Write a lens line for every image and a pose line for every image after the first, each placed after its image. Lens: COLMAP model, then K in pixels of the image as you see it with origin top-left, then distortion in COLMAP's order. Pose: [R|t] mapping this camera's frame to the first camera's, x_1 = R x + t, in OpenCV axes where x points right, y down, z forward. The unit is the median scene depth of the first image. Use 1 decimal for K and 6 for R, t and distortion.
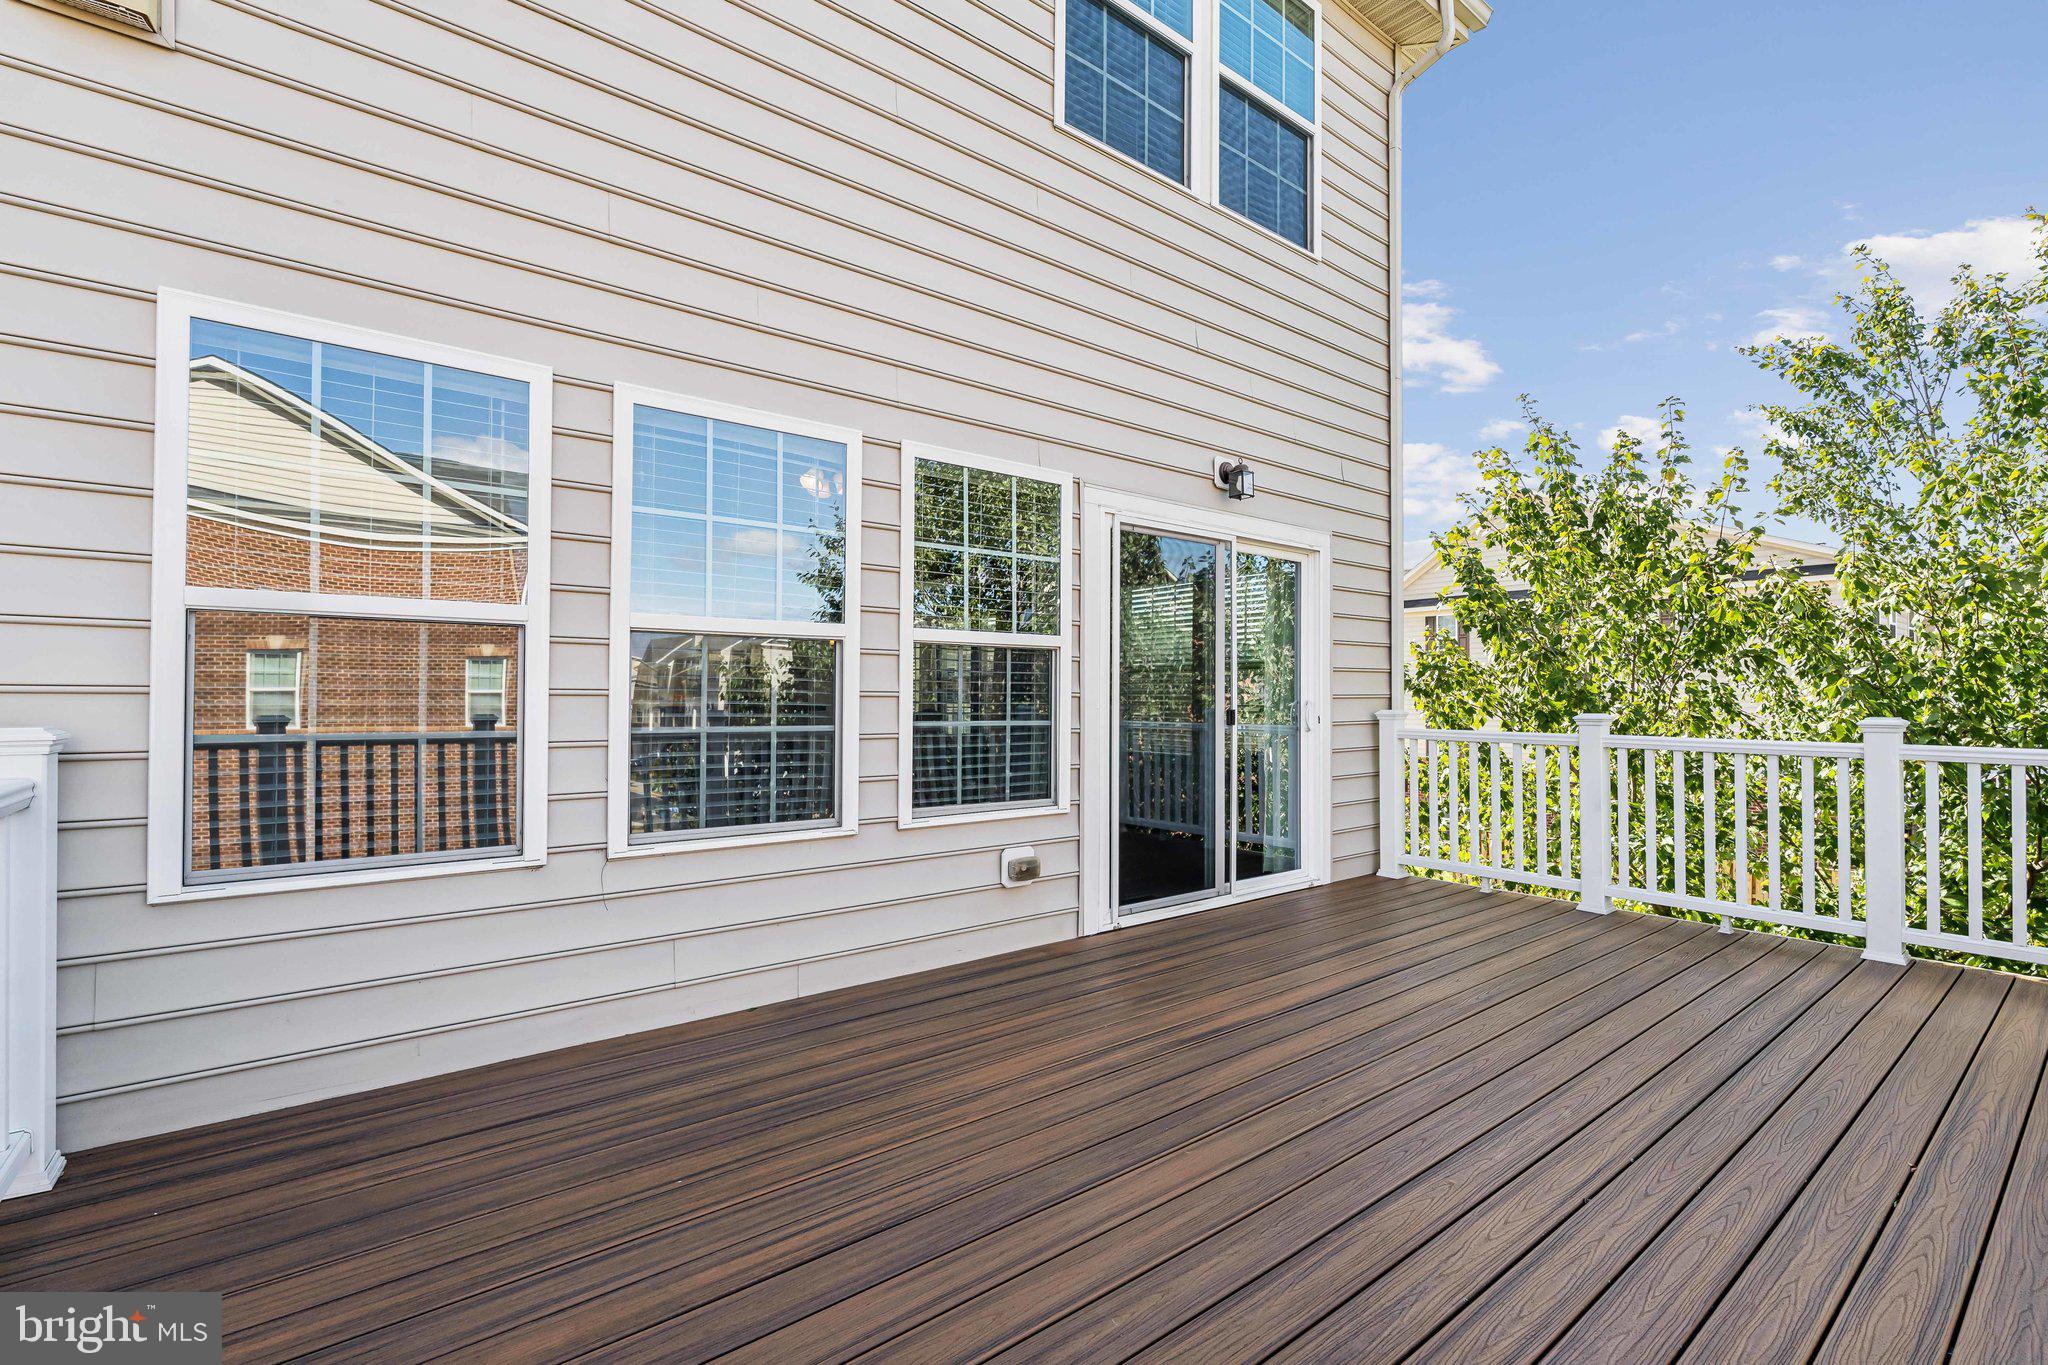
lens RADIAL K [[924.9, 0, 1032.9], [0, 924.9, 679.3], [0, 0, 1]] dist [-0.006566, -0.000512]
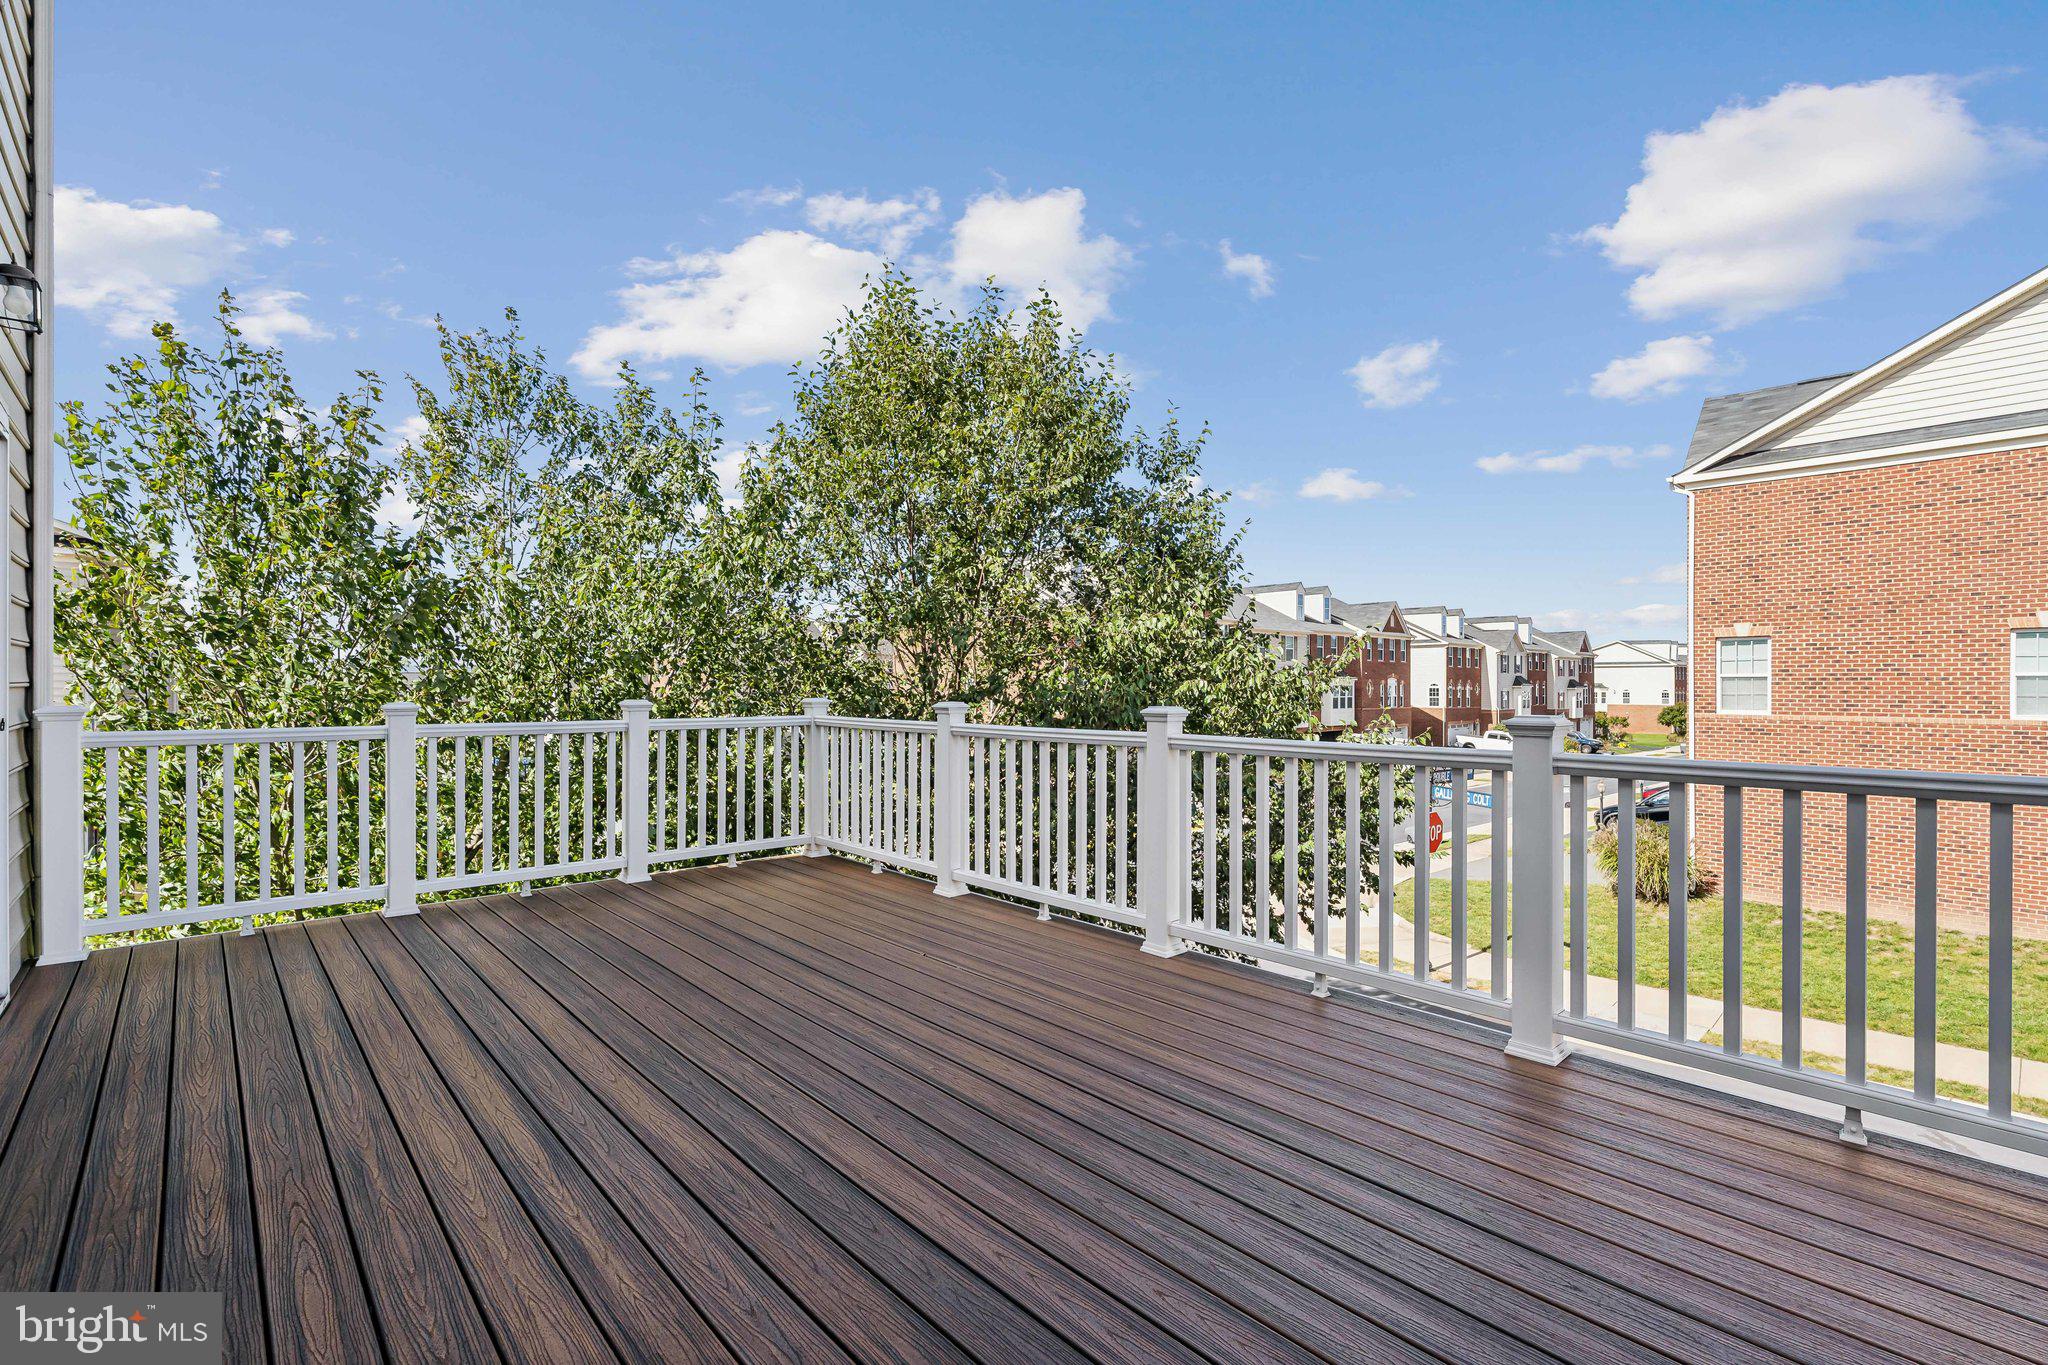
lens RADIAL K [[924.9, 0, 1027.9], [0, 924.9, 687.0], [0, 0, 1]] dist [-0.006566, -0.000512]
pose [[-0.071991, -0.008105, 0.997372, -0.458108], [-0.019123, 0.999794, 0.006745, 0.003242], [-0.997222, -0.018587, -0.072131, 0.537182]]
